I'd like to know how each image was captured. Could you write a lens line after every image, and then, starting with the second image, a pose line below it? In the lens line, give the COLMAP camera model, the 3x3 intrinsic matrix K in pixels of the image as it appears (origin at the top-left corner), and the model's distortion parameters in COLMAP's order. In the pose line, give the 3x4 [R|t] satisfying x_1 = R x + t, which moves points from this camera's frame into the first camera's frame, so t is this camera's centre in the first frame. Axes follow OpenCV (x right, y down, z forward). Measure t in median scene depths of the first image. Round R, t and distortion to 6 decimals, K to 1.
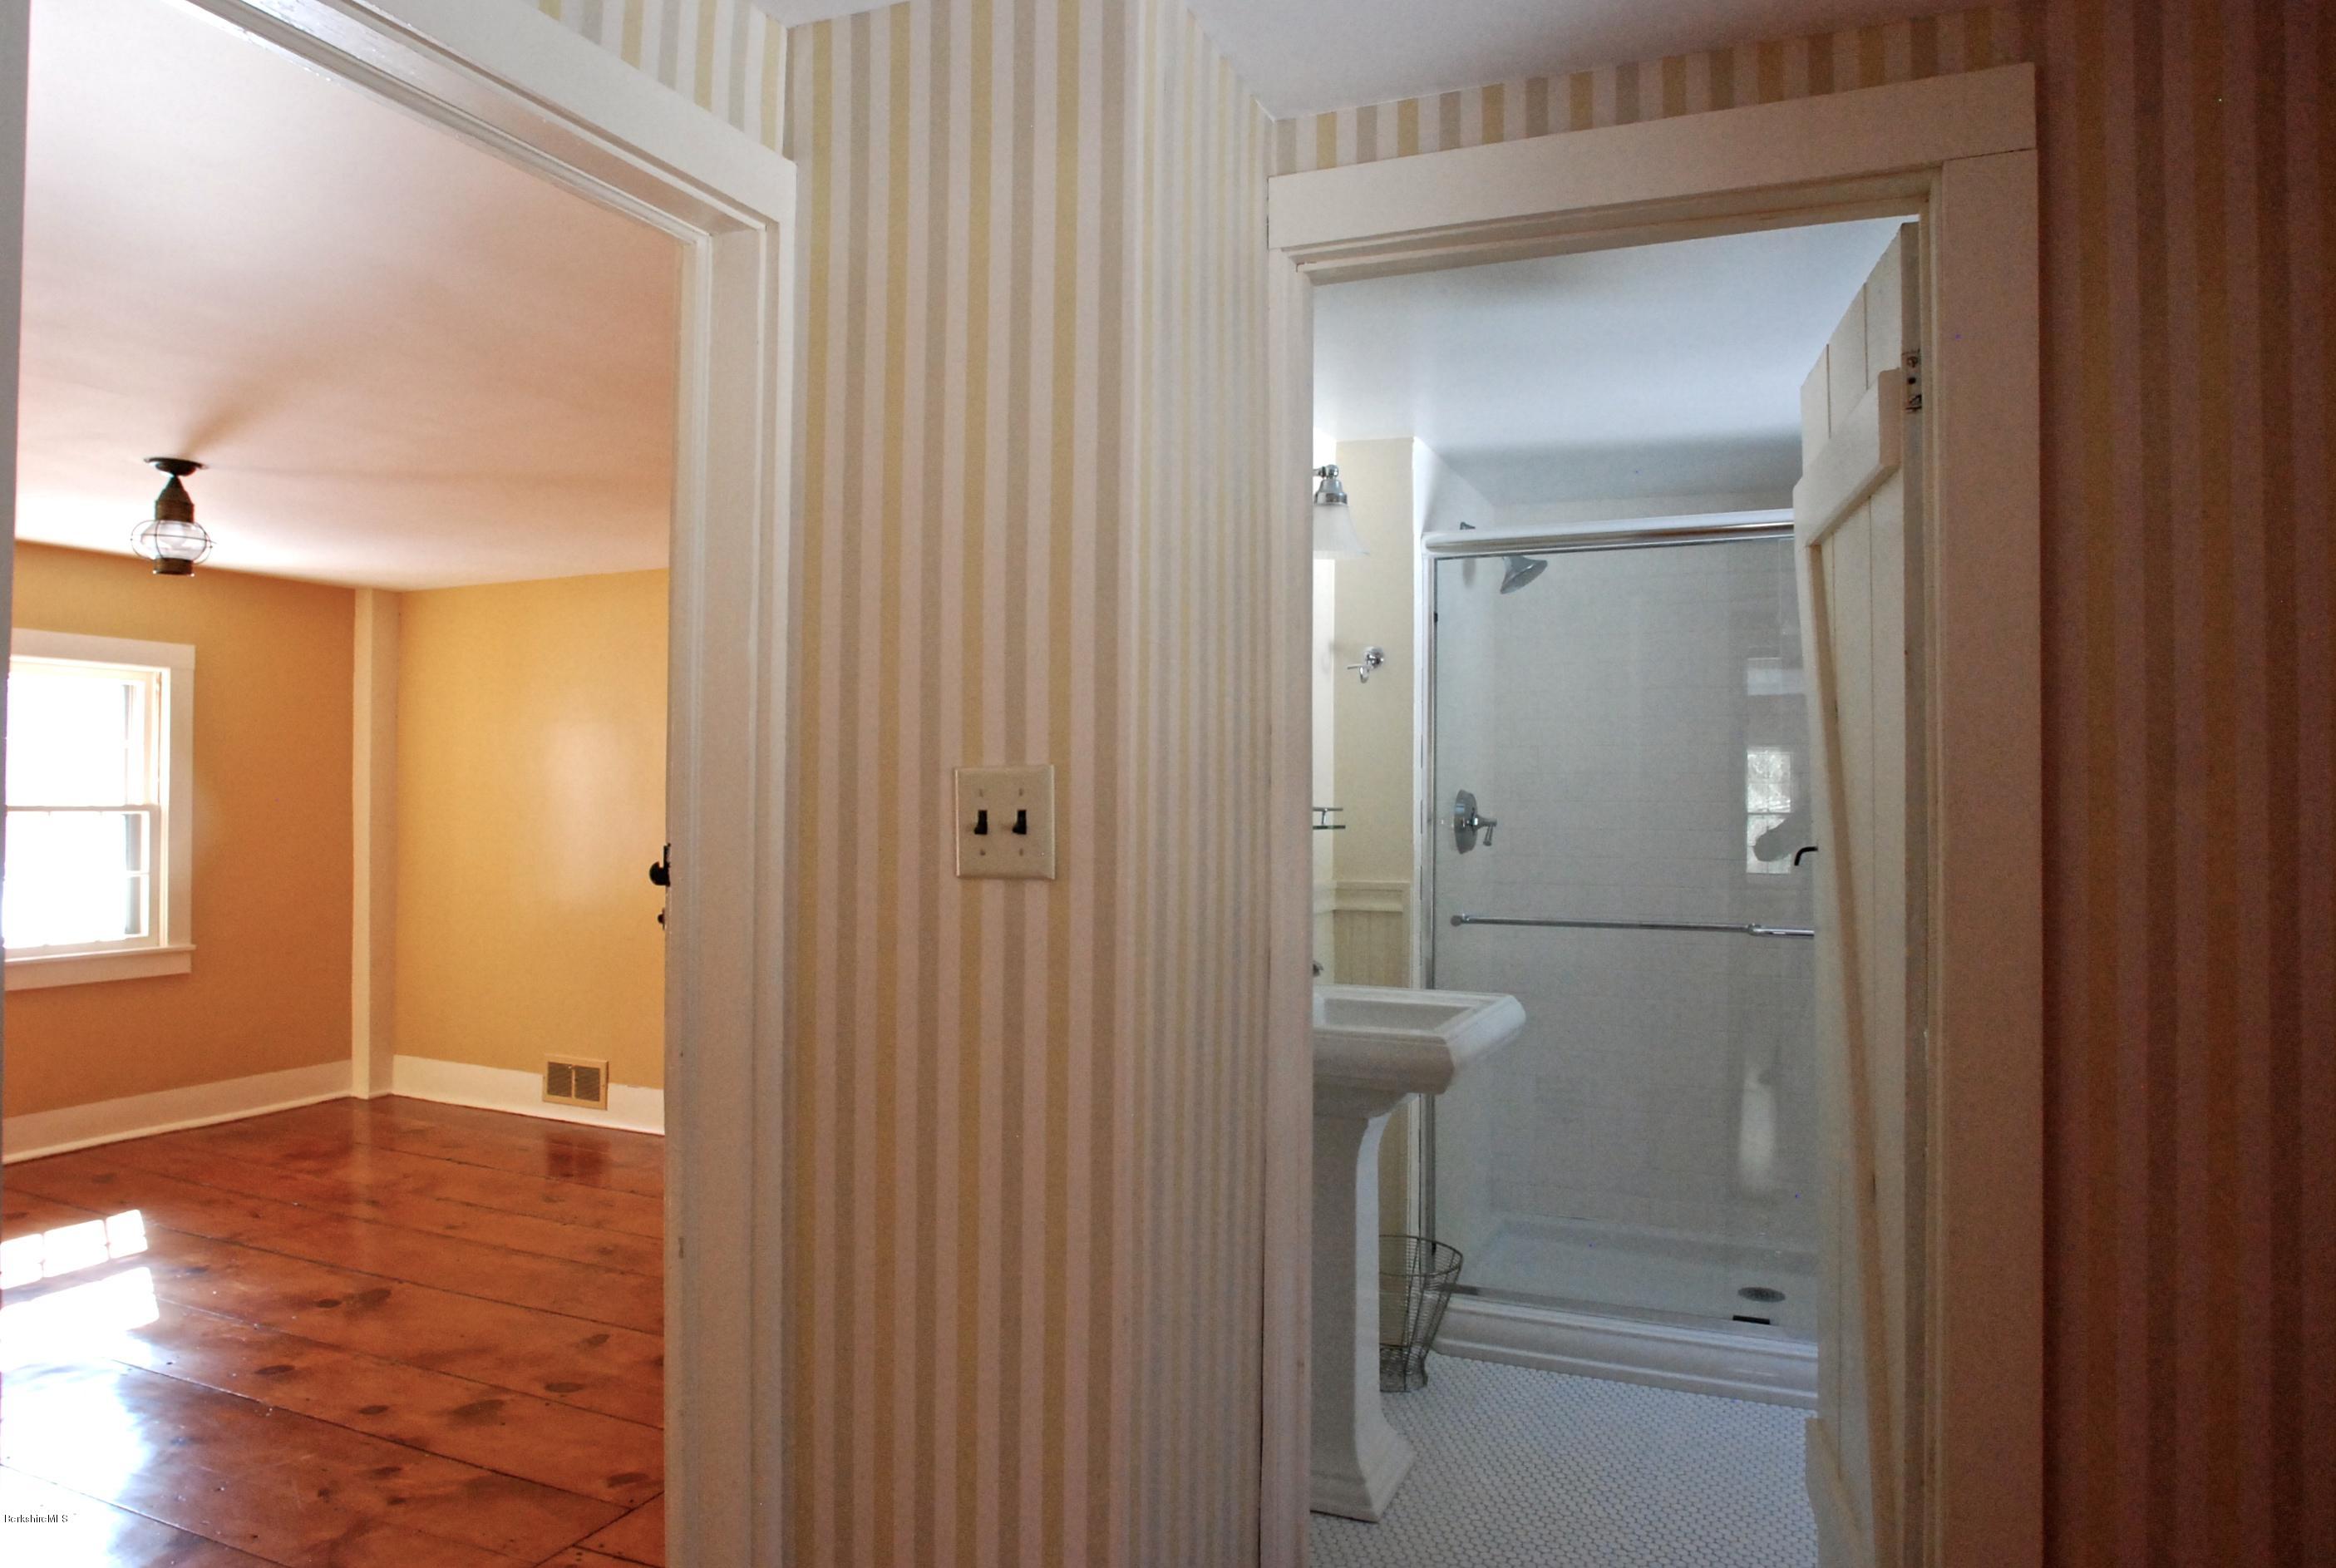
lens RADIAL K [[1426.8, 0, 1151.3], [0, 1426.8, 779.7], [0, 0, 1]] dist [-0.092024, 0.046623]
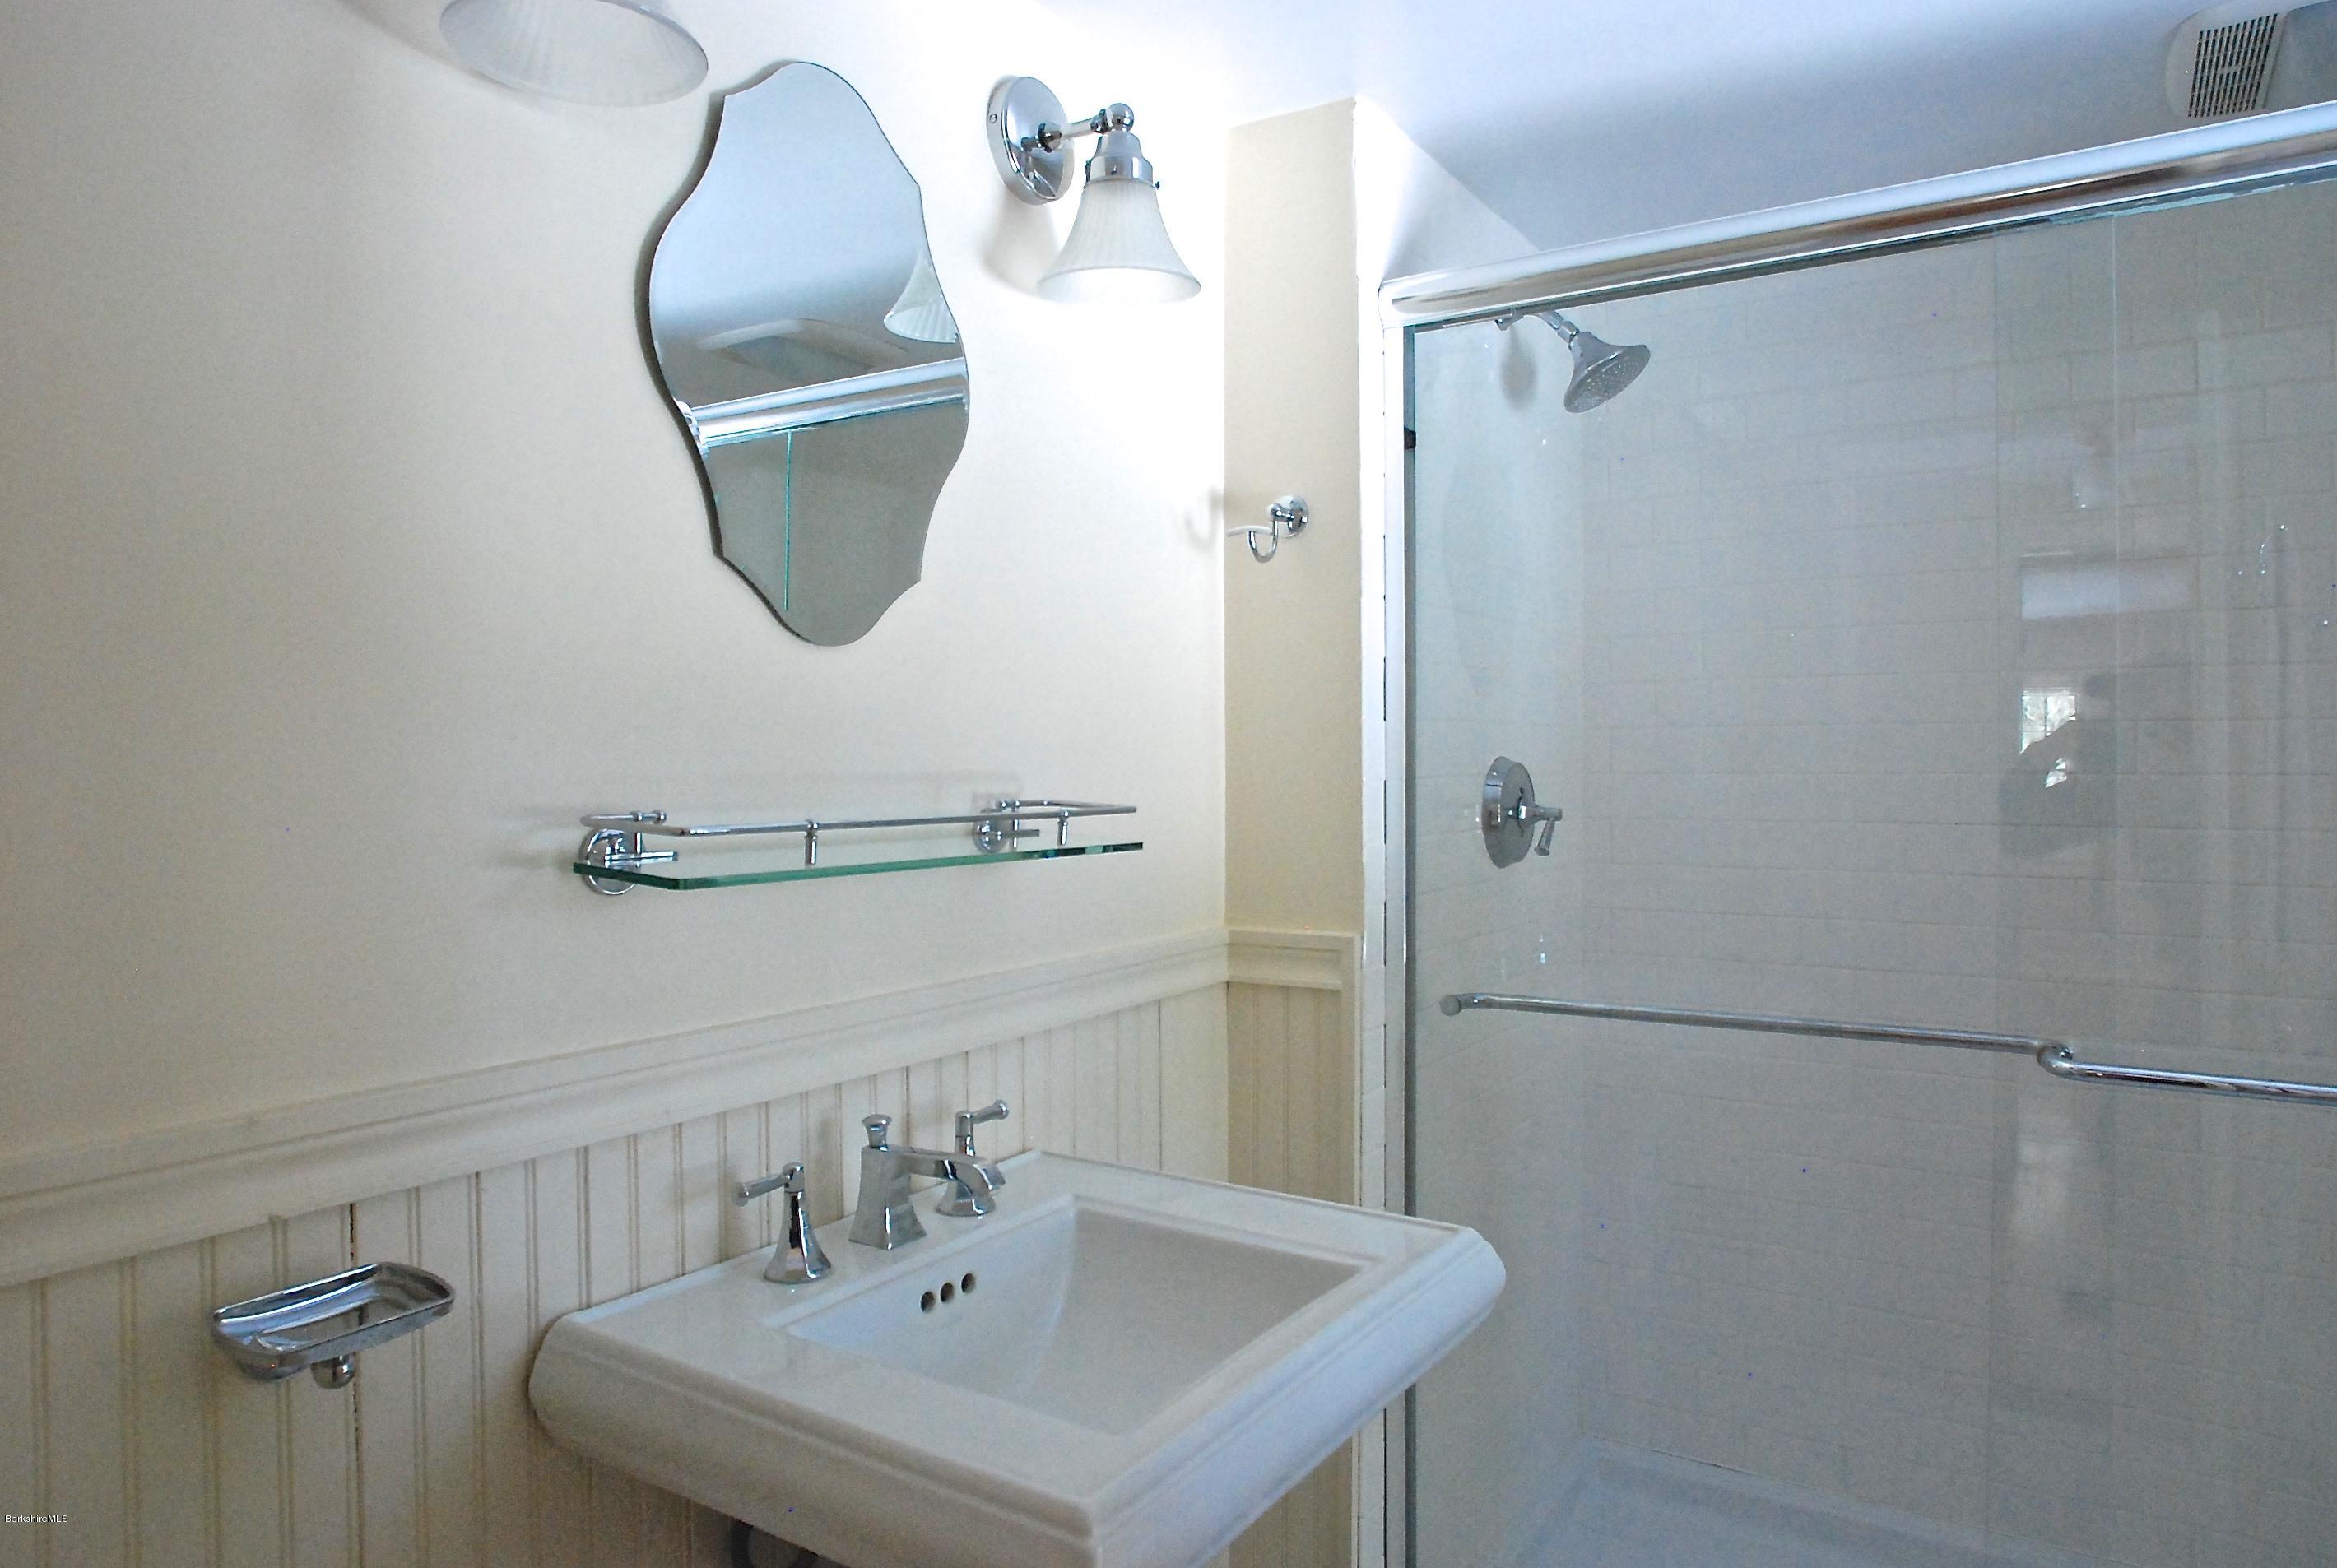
lens RADIAL K [[1427.1, 0, 1151.7], [0, 1427.1, 779.7], [0, 0, 1]] dist [-0.092024, 0.046623]
pose [[0.986908, -0.006830, -0.161137, 0.188494], [0.012763, 0.999277, 0.035815, -0.006262], [0.160776, -0.037403, 0.986282, 0.454273]]
